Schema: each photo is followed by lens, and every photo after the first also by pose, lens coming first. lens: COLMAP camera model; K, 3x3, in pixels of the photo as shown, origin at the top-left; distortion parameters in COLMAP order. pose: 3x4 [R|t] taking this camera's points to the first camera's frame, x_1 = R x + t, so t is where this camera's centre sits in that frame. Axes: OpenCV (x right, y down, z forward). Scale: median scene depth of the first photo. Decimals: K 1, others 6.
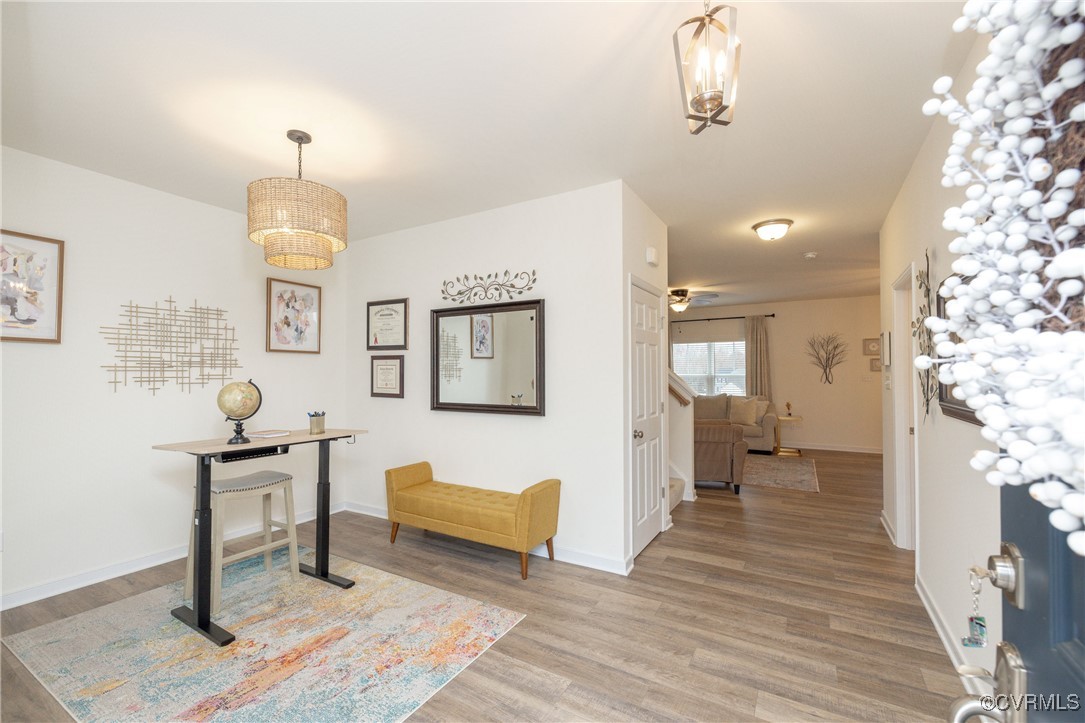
lens RADIAL K [[461.4, 0, 540.8], [0, 461.4, 365.9], [0, 0, 1]] dist [-0.000516, -0.000214]
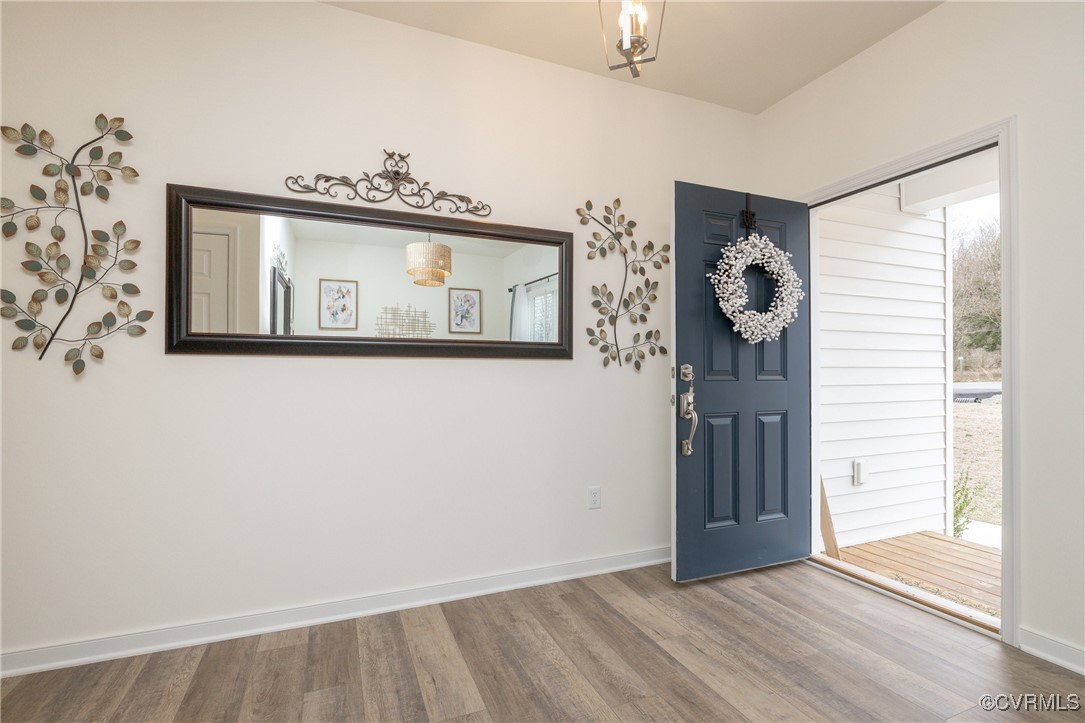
lens RADIAL K [[508.1, 0, 542.5], [0, 508.1, 361.5], [0, 0, 1]] dist [-0.000107, -0.000031]
pose [[-0.797317, 0.009792, 0.603482, -0.118922], [-0.008703, 0.999578, -0.027718, 0.161339], [-0.603499, -0.027352, -0.796895, 1.390927]]
